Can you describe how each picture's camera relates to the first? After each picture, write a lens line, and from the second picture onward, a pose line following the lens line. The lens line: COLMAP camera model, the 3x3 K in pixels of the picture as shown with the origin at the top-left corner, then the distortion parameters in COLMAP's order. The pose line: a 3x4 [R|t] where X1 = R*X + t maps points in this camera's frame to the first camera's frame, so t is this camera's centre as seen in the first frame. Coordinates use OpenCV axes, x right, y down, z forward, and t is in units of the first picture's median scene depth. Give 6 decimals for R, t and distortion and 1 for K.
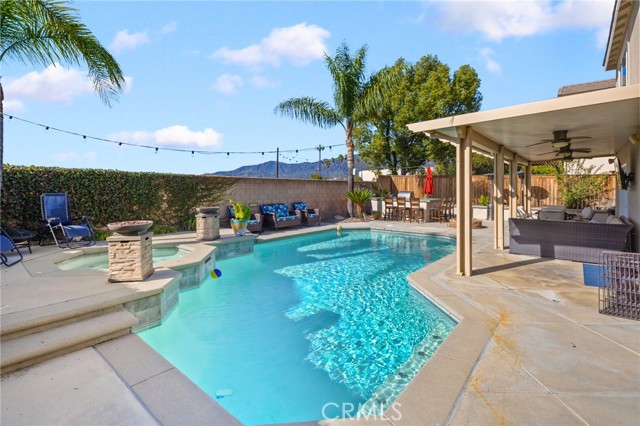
lens RADIAL K [[307.8, 0, 314.7], [0, 307.8, 193.6], [0, 0, 1]] dist [-0.010133, 0.000501]
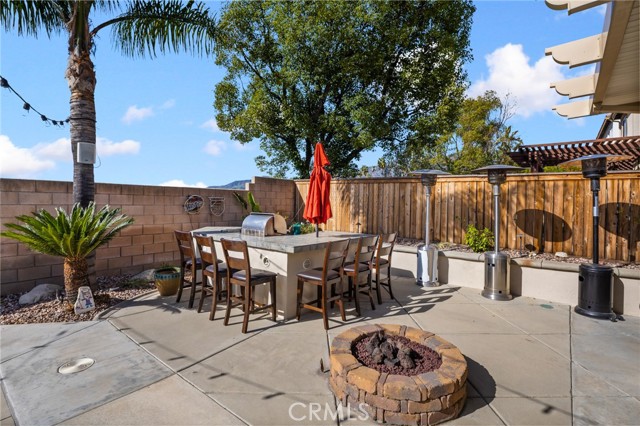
lens RADIAL K [[307.8, 0, 318.8], [0, 307.8, 206.0], [0, 0, 1]] dist [-0.010133, 0.000501]
pose [[0.999391, 0.010548, 0.033262, 0.386585], [-0.010208, 0.999894, -0.010399, -0.014034], [-0.033368, 0.010053, 0.999393, 0.703891]]
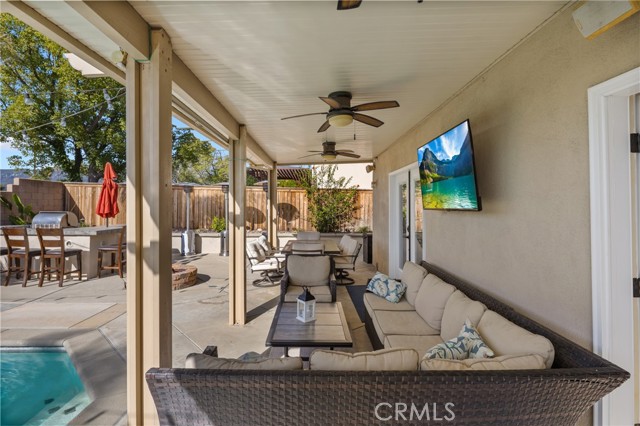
lens RADIAL K [[307.8, 0, 324.6], [0, 307.8, 201.7], [0, 0, 1]] dist [-0.010133, 0.000501]
pose [[0.731285, 0.010417, 0.681992, 0.308848], [0.008937, 0.999651, -0.024852, -0.008162], [-0.682013, 0.024269, 0.730937, 0.419283]]
